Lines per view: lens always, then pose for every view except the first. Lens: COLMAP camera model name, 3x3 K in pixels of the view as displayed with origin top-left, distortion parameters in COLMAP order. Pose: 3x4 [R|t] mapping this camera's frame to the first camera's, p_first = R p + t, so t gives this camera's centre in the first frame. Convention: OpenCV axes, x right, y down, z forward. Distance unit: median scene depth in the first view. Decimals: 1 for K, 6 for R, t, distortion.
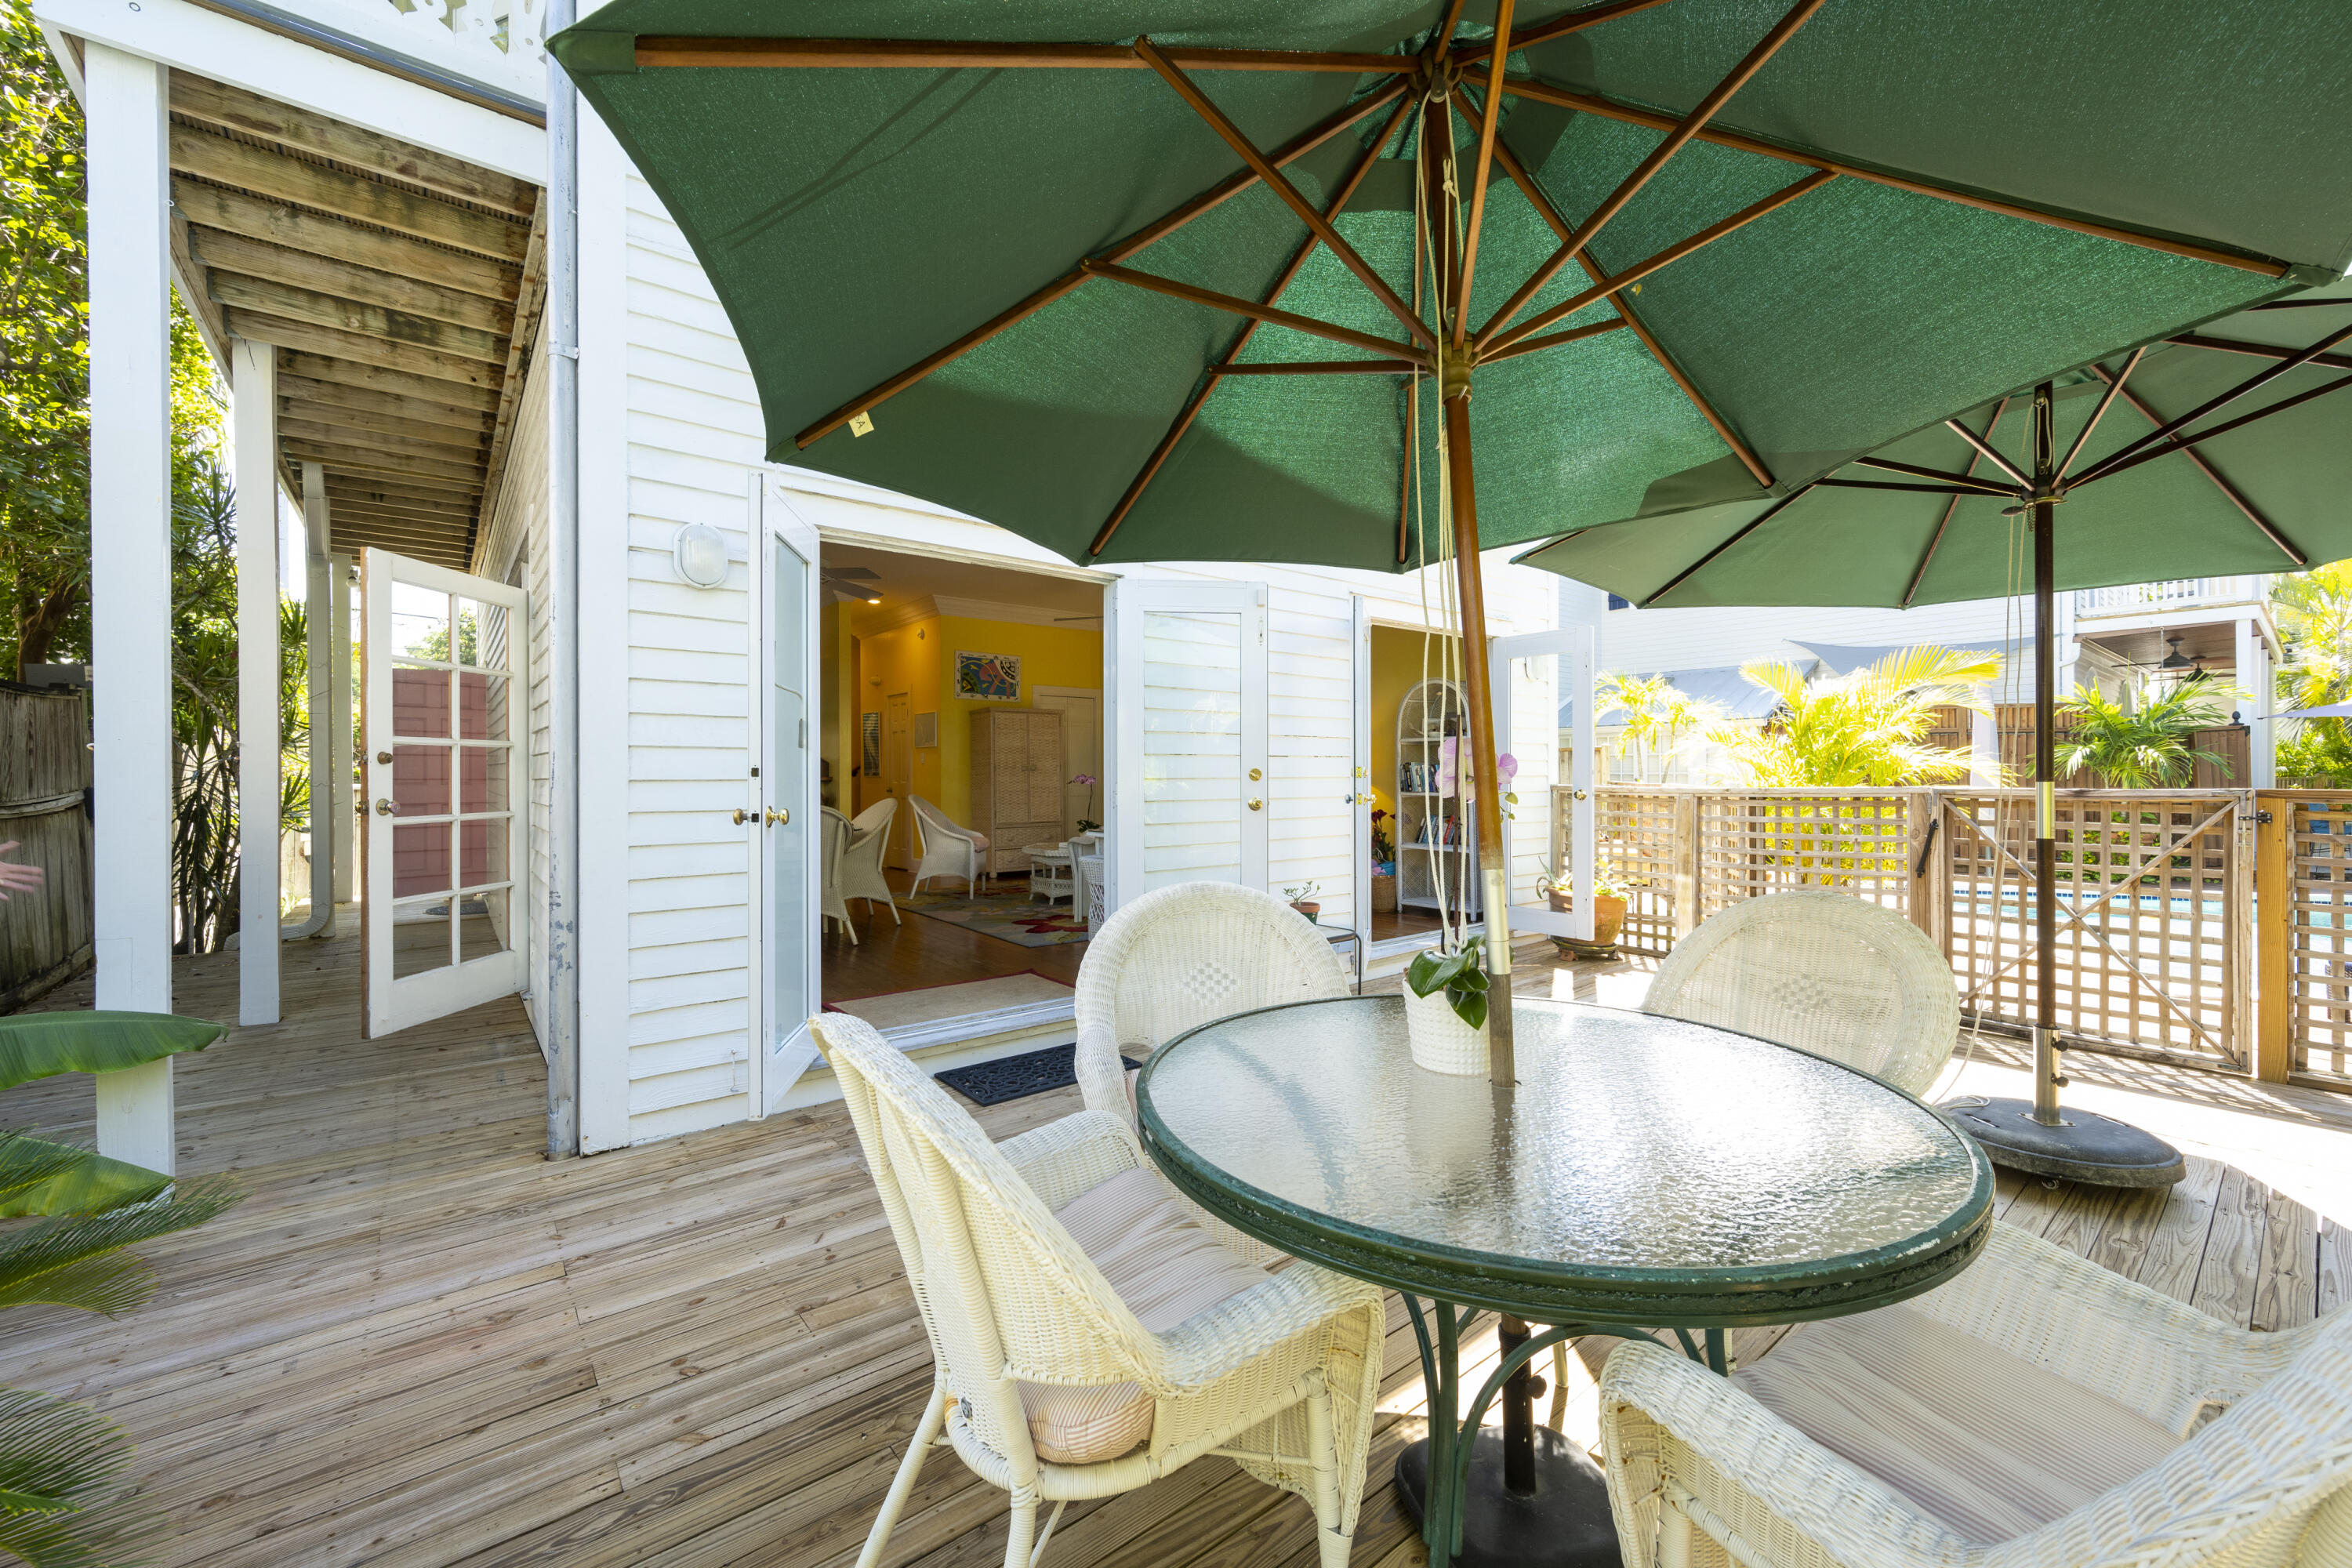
lens RADIAL K [[926.6, 0, 1191.2], [0, 926.6, 780.7], [0, 0, 1]] dist [-0.002799, 0.000341]
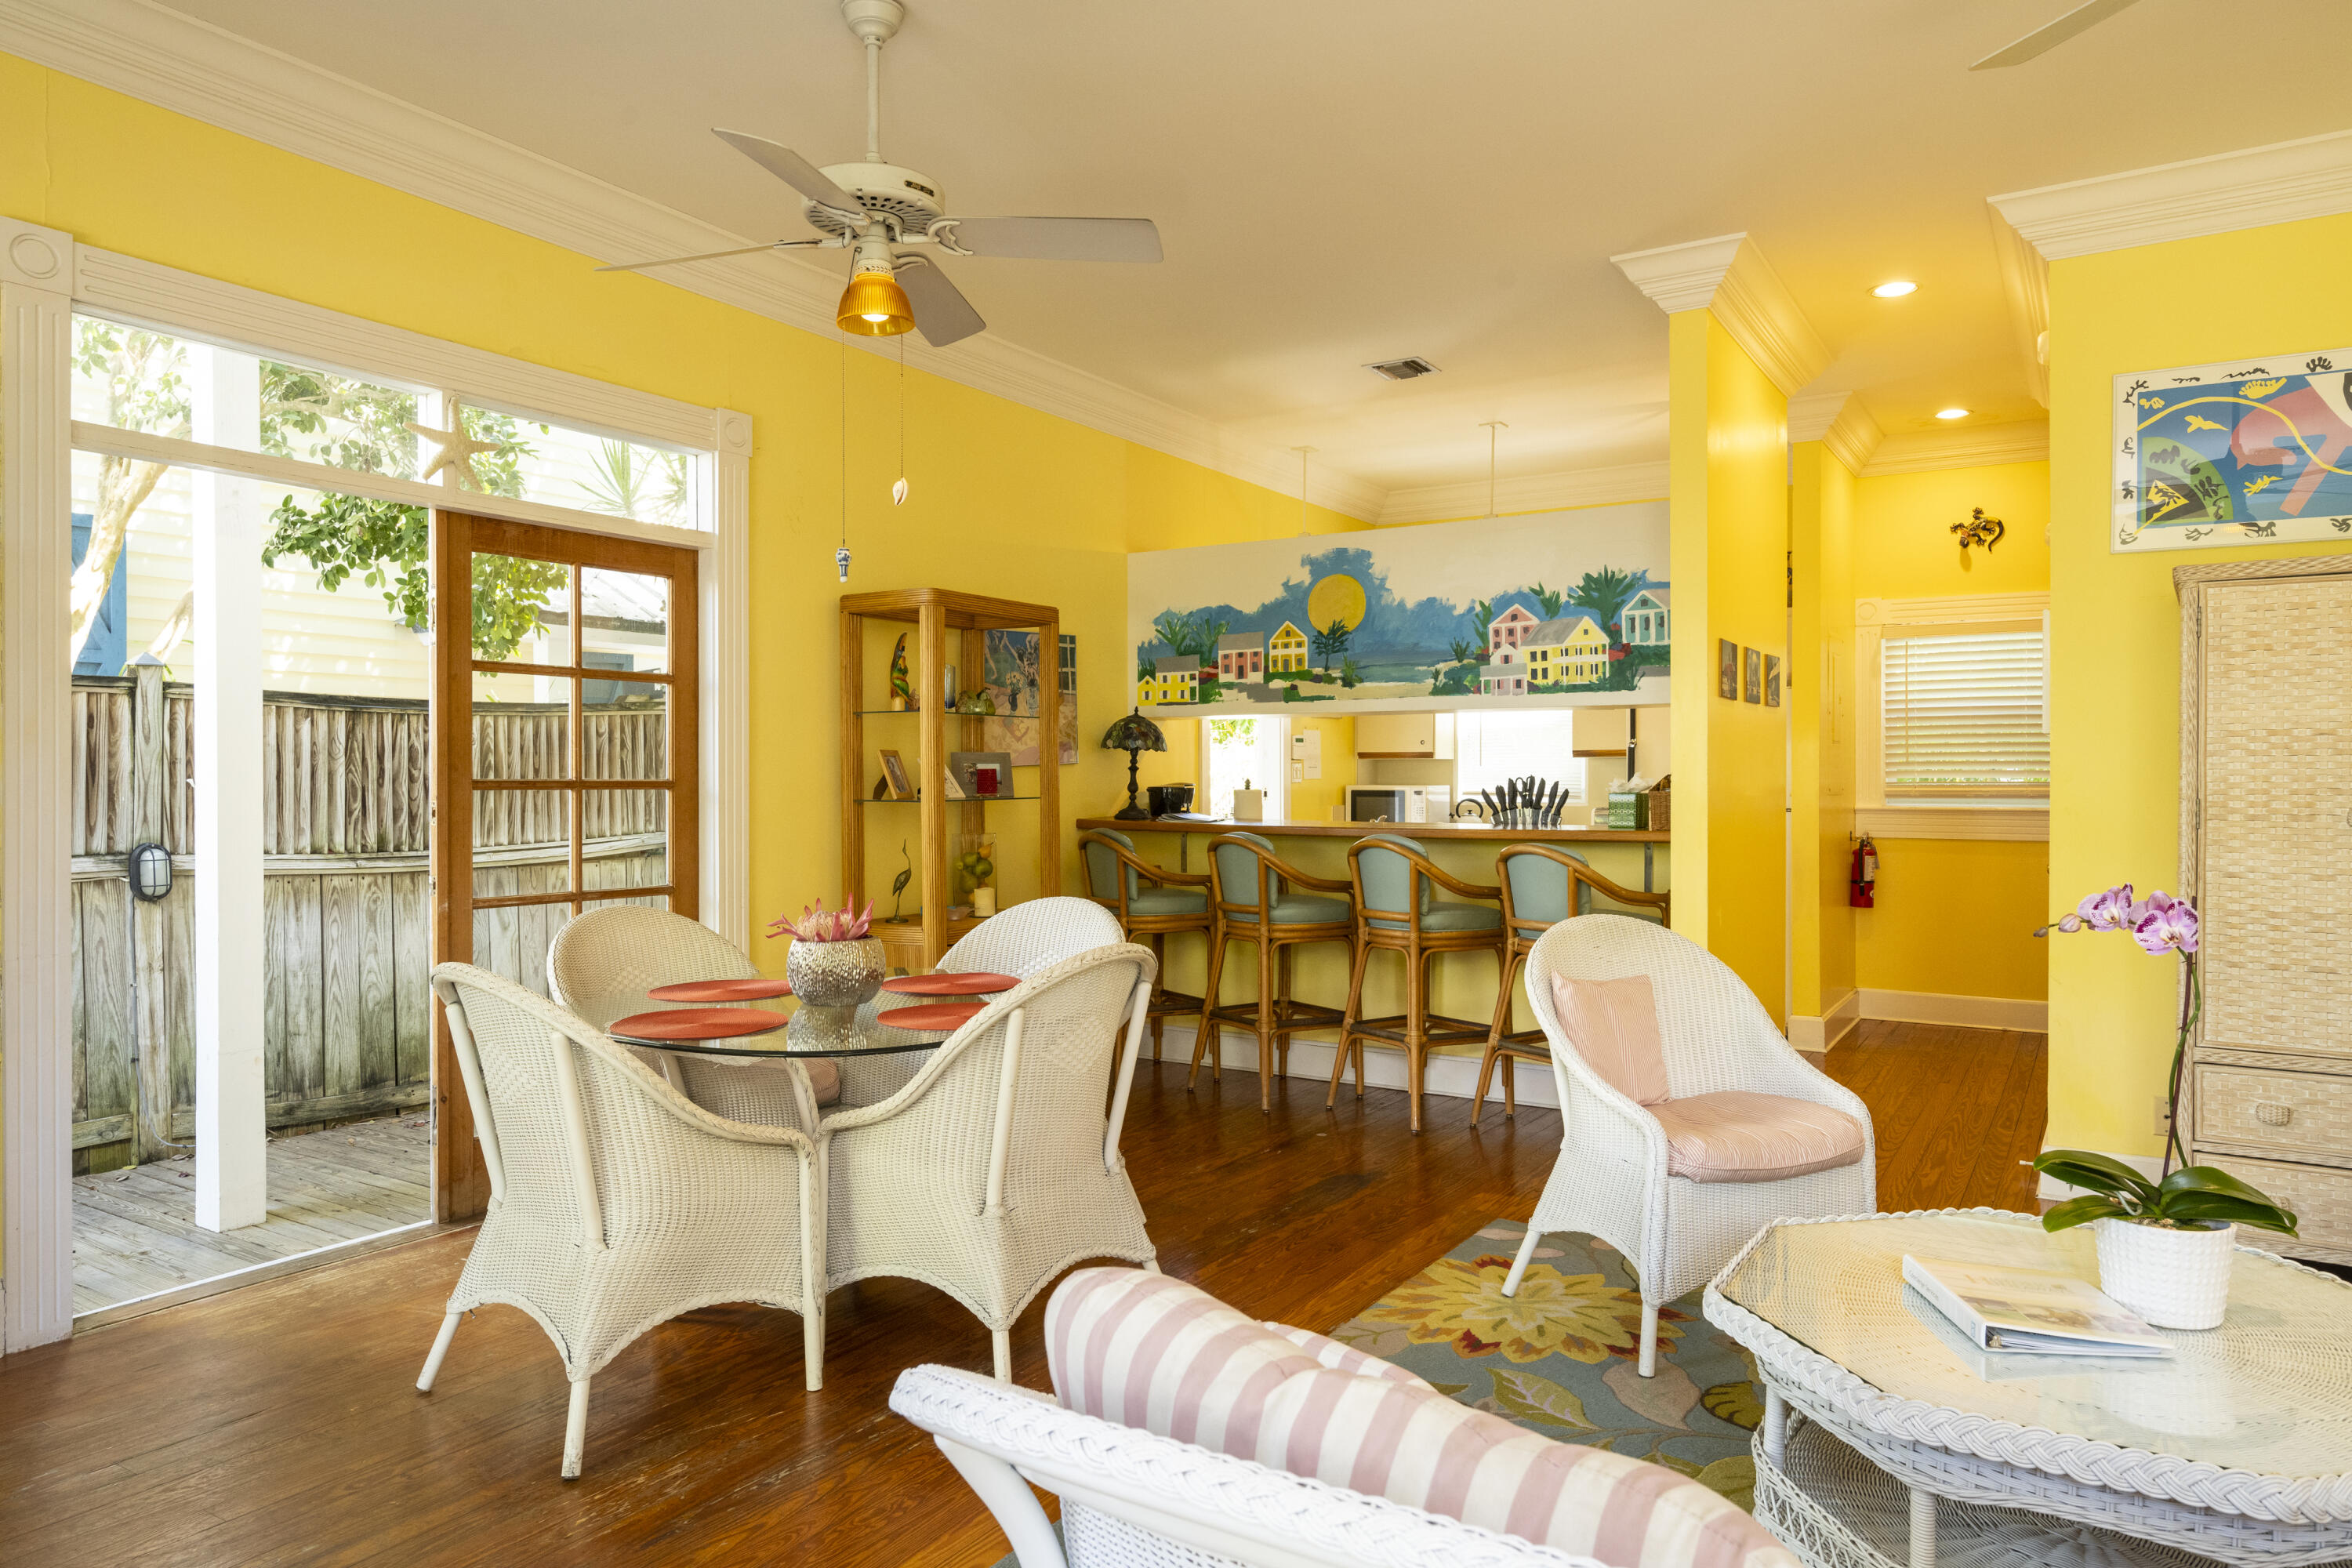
lens RADIAL K [[1486.6, 0, 1179.0], [0, 1486.6, 785.4], [0, 0, 1]] dist [-0.004973, 0.000472]
pose [[0.316141, 0.005817, -0.948694, 0.072185], [-0.005592, 0.999975, 0.004268, -0.021544], [0.948696, 0.003956, 0.316166, 0.612150]]
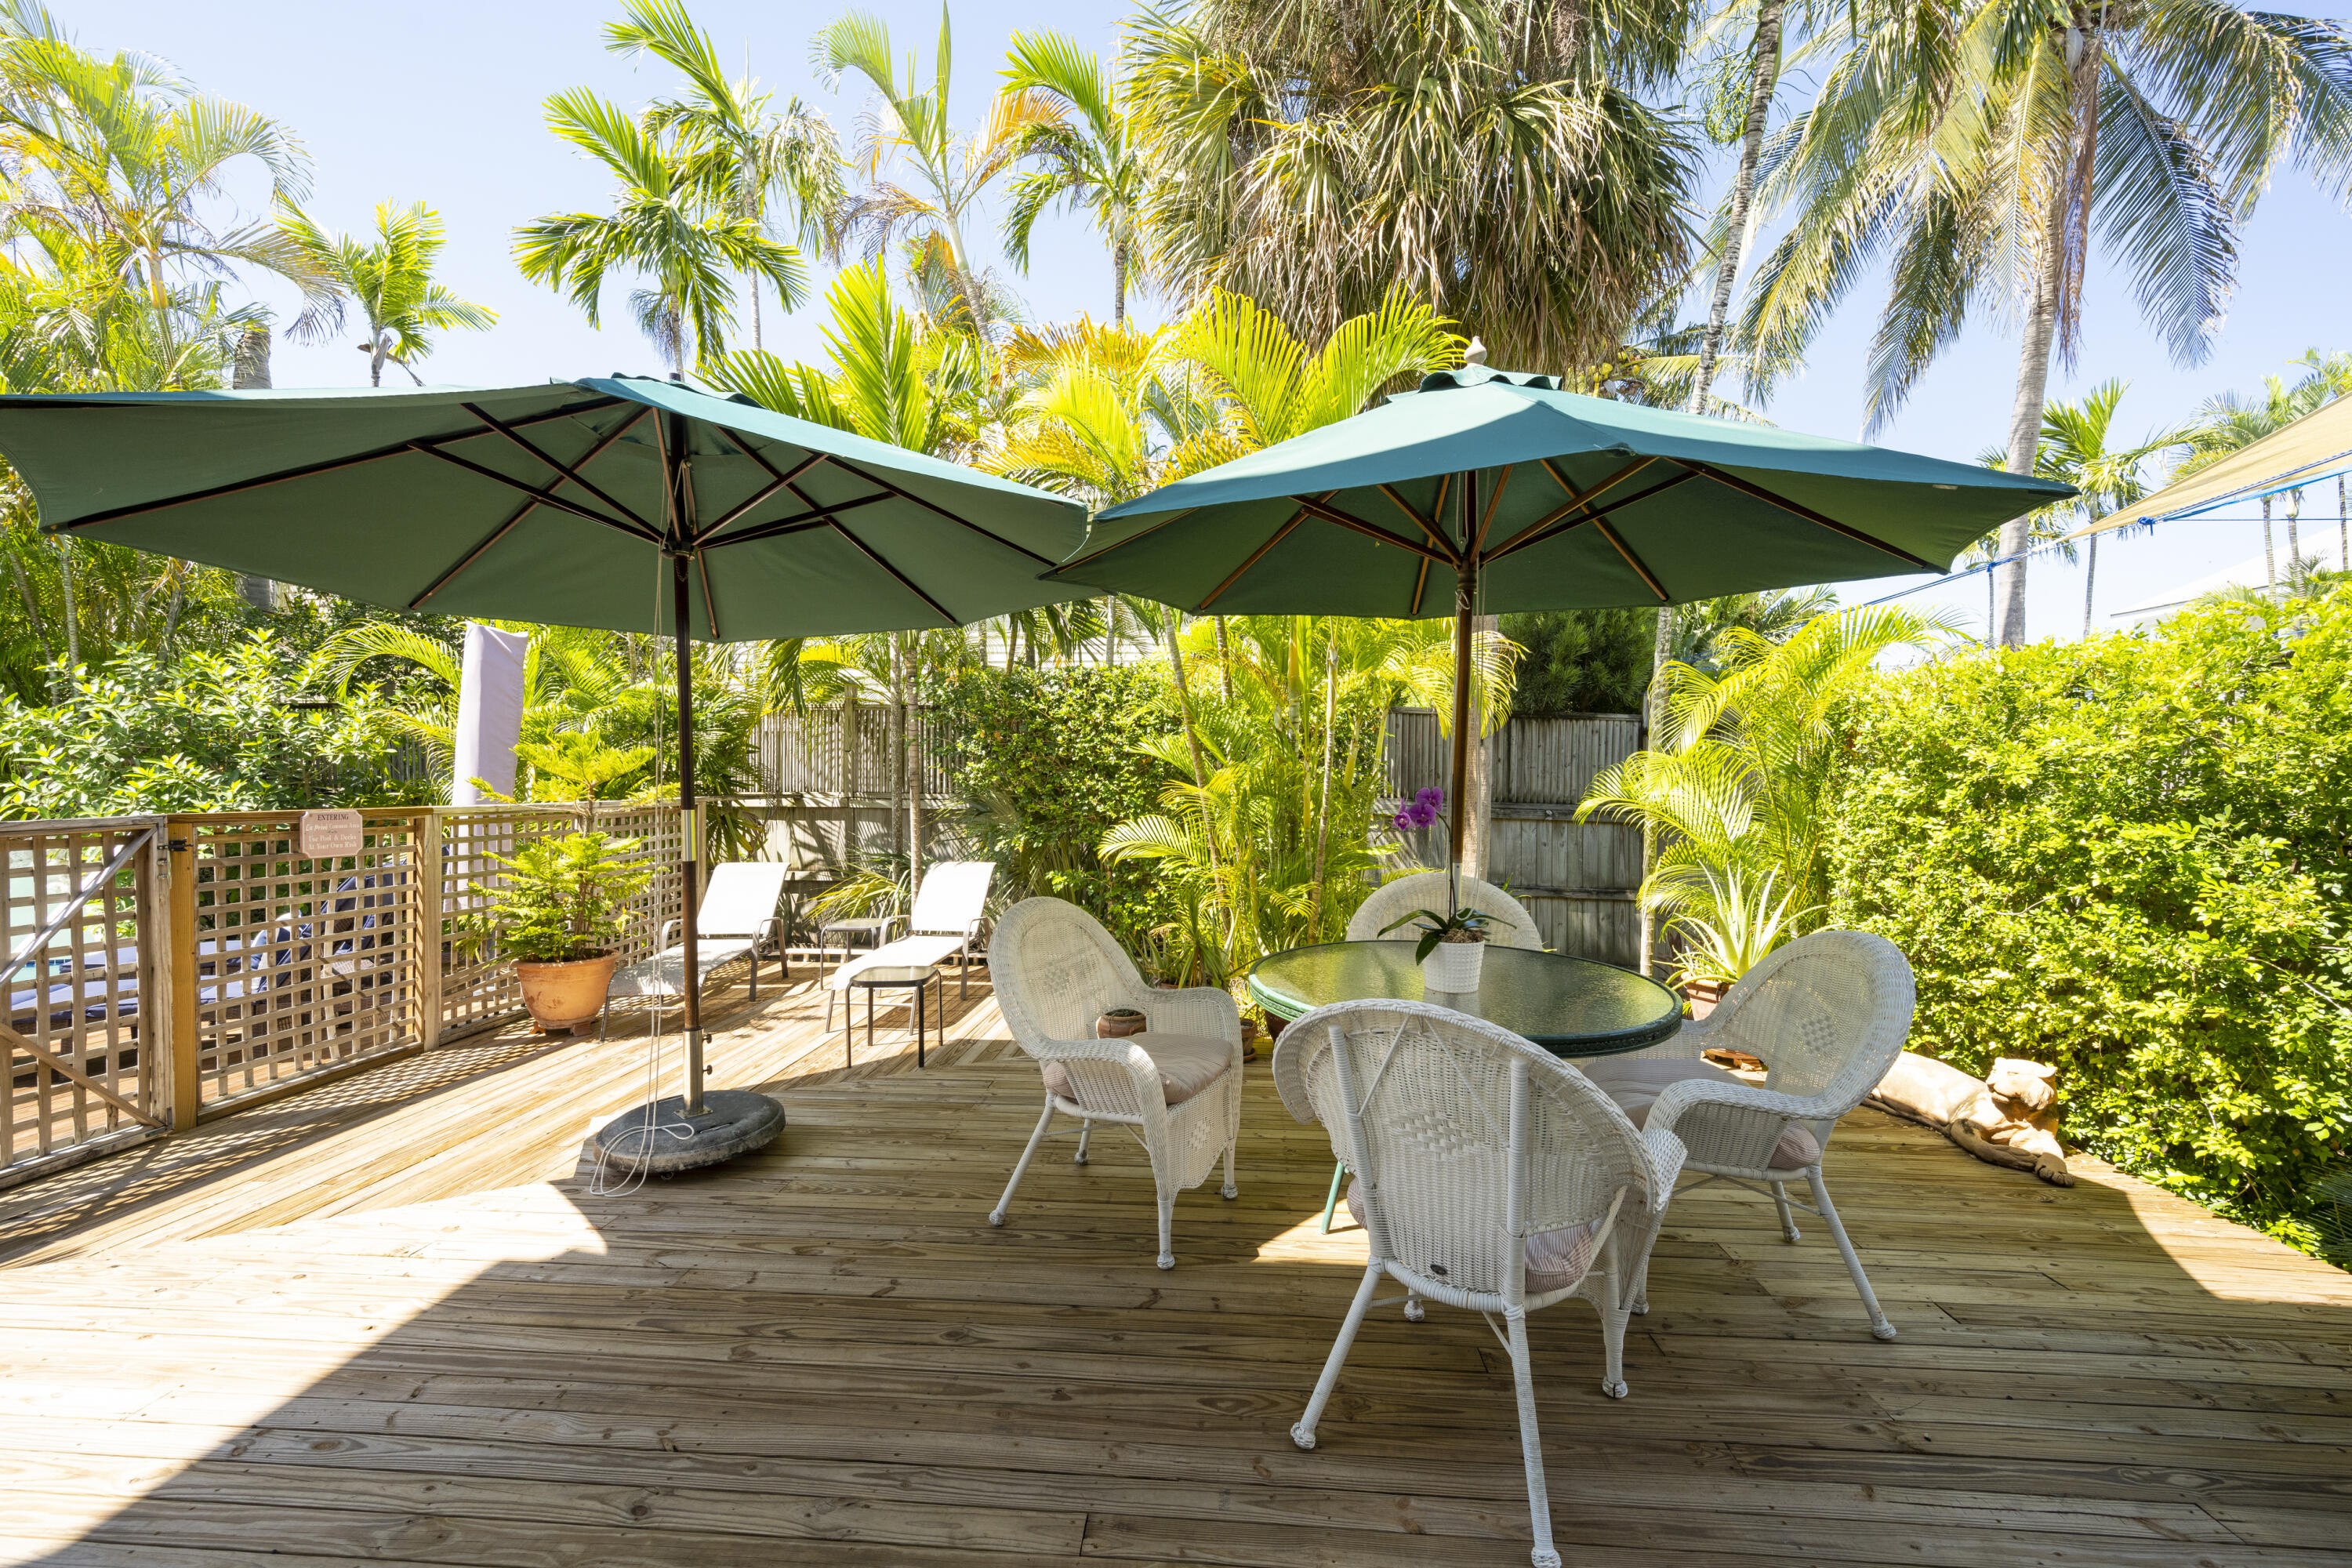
lens RADIAL K [[926.6, 0, 1182.6], [0, 926.6, 783.4], [0, 0, 1]] dist [-0.002799, 0.000341]
pose [[-0.732974, -0.005527, 0.680234, -0.078158], [0.001439, 0.999952, 0.009675, -0.012183], [-0.680255, 0.008071, -0.732931, 0.416457]]
